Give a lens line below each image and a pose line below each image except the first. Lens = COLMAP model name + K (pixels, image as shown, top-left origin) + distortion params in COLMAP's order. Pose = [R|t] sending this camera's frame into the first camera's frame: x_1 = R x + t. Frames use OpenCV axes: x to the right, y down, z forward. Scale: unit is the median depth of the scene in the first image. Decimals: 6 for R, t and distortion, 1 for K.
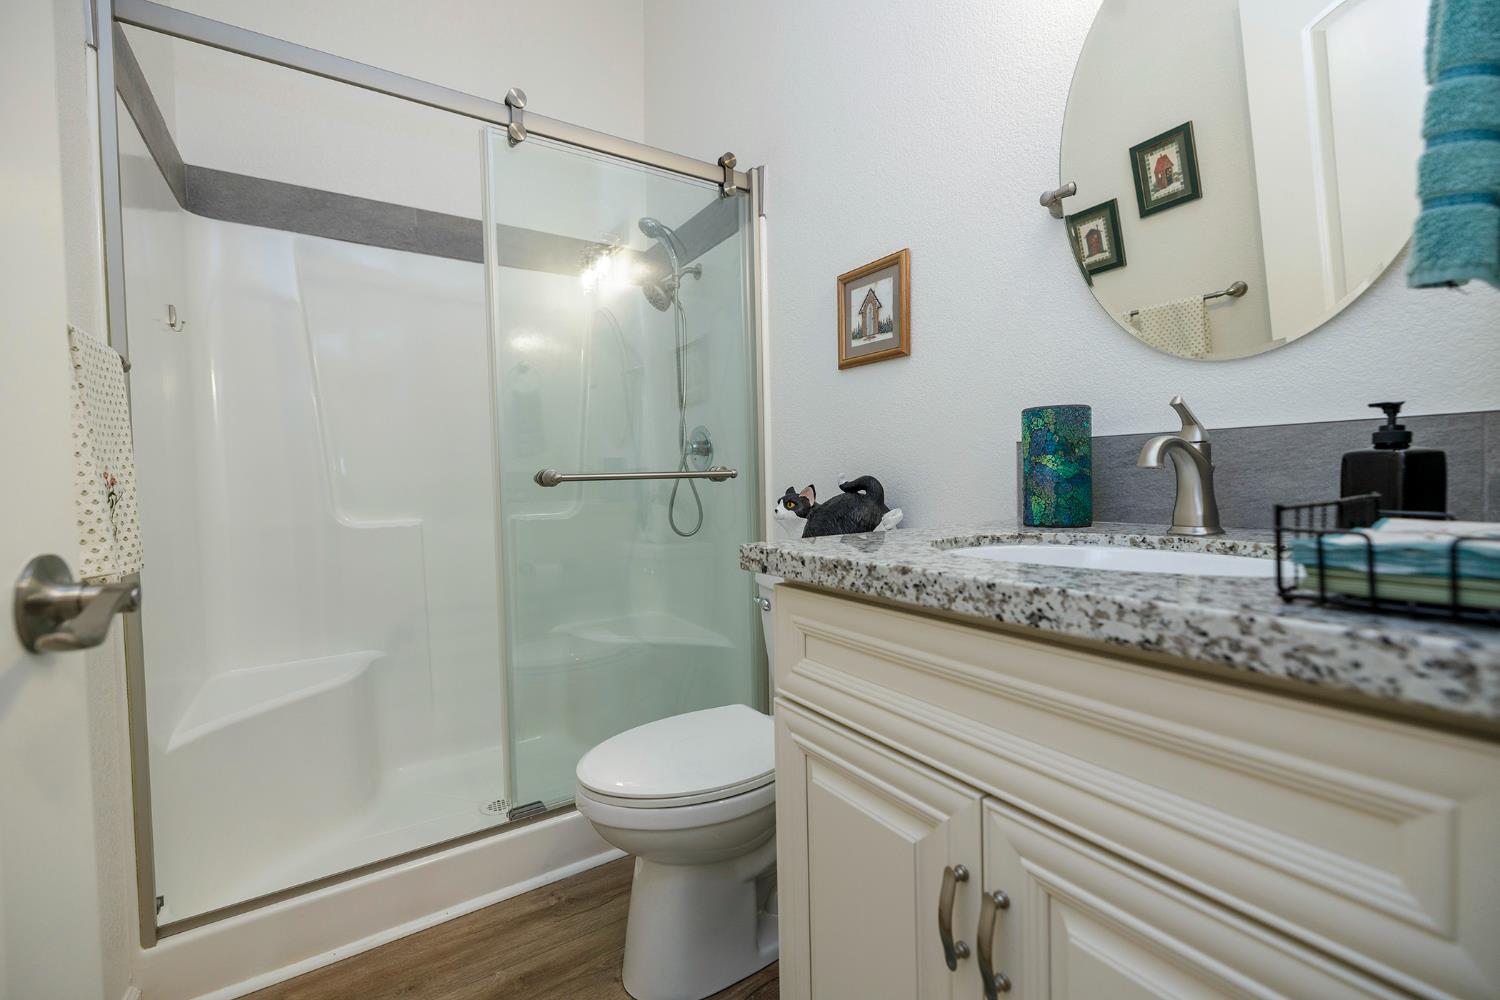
lens RADIAL K [[627.4, 0, 750.7], [0, 627.4, 501.4], [0, 0, 1]] dist [0.000894, -0.001831]
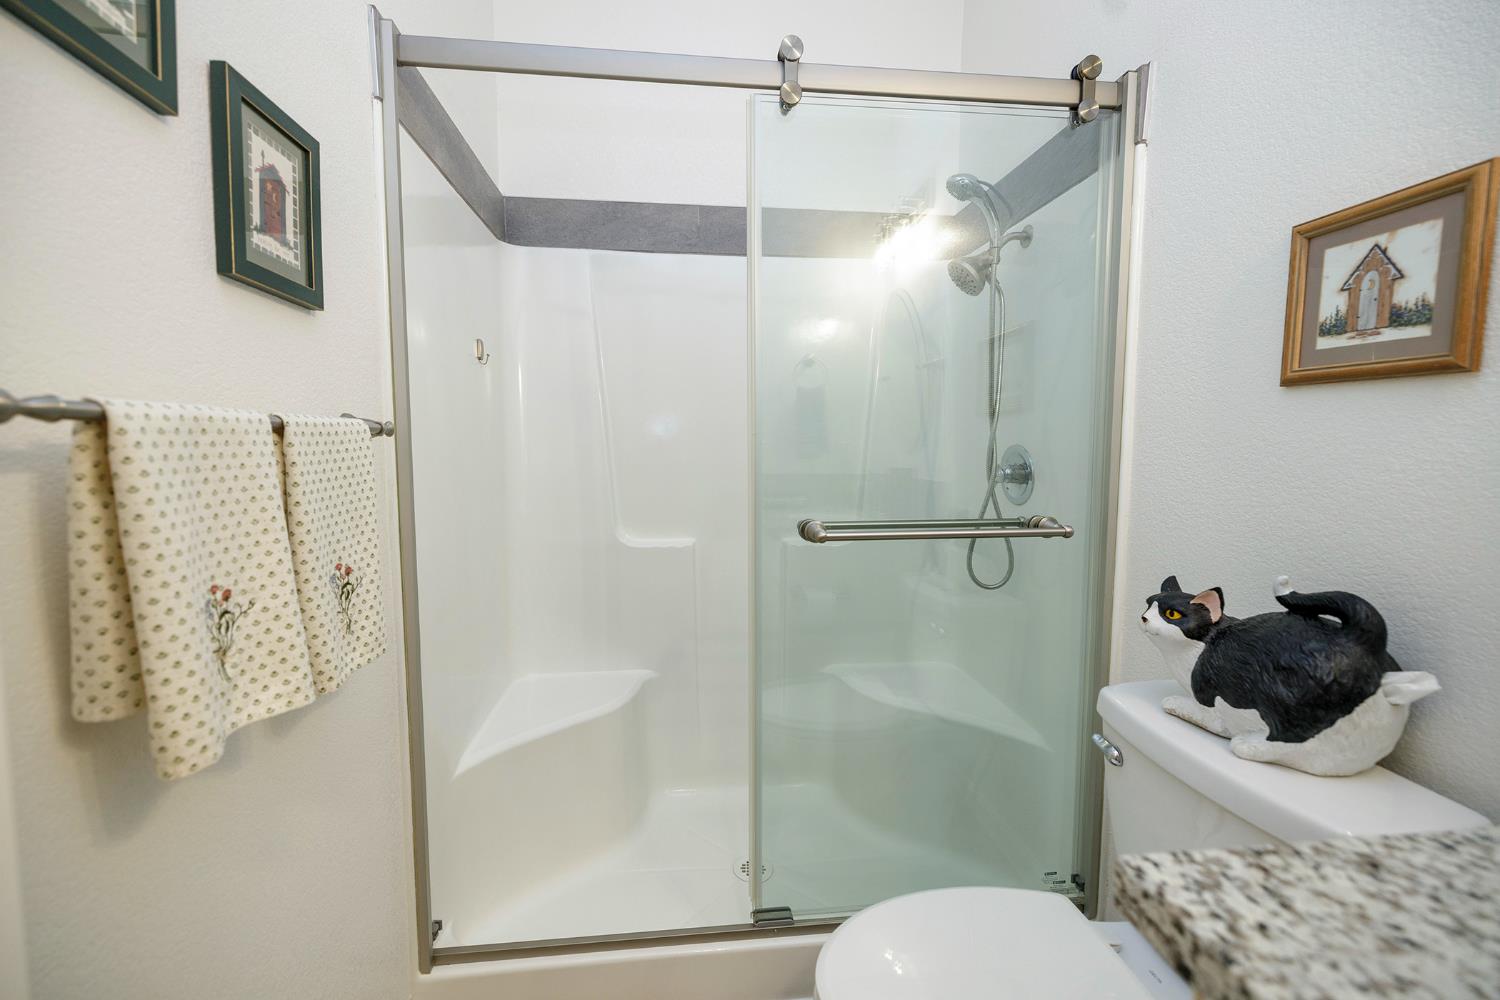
lens RADIAL K [[627.4, 0, 749.8], [0, 627.4, 493.5], [0, 0, 1]] dist [0.000894, -0.001831]
pose [[0.893666, 0.057542, -0.445028, -0.039020], [-0.035737, 0.997721, 0.057241, -0.127059], [0.447308, -0.035250, 0.893685, 0.246954]]
